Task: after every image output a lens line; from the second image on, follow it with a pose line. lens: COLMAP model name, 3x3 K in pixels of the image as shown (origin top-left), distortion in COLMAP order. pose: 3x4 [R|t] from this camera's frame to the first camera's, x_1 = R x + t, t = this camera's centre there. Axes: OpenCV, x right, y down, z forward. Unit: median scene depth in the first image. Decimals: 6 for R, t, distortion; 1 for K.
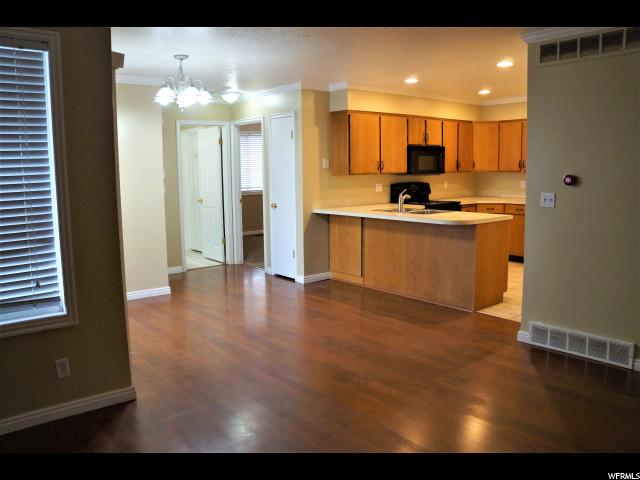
lens RADIAL K [[517.4, 0, 319.2], [0, 517.4, 235.7], [0, 0, 1]] dist [-0.175317, 0.134809]
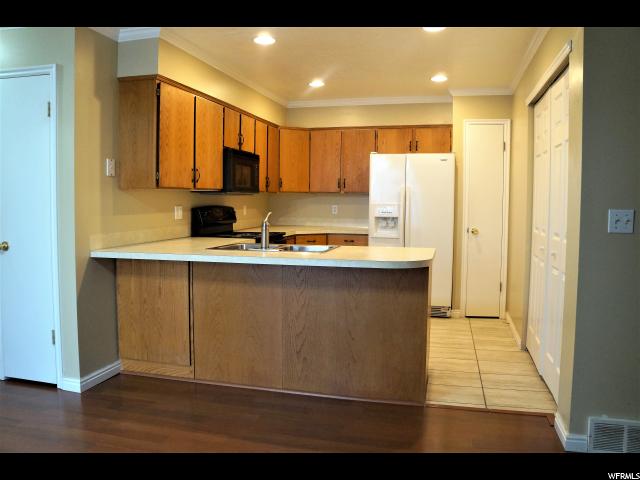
lens RADIAL K [[517.4, 0, 319.2], [0, 517.4, 235.7], [0, 0, 1]] dist [-0.175317, 0.134809]
pose [[0.803228, -0.020024, 0.595335, -0.122544], [0.059389, 0.997147, -0.046588, -0.026434], [-0.592704, 0.072778, 0.802126, 0.409306]]
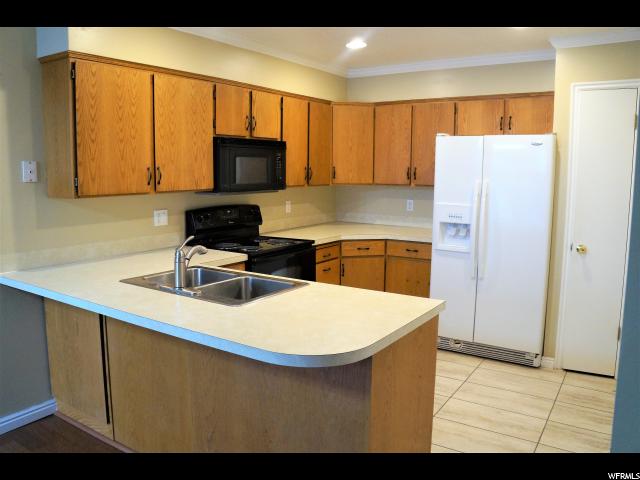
lens RADIAL K [[517.4, 0, 319.2], [0, 517.4, 235.7], [0, 0, 1]] dist [-0.175317, 0.134809]
pose [[0.956311, -0.016004, 0.291913, 0.122160], [0.017217, 0.999851, -0.001586, -0.073990], [-0.291844, 0.006542, 0.956444, 0.477747]]
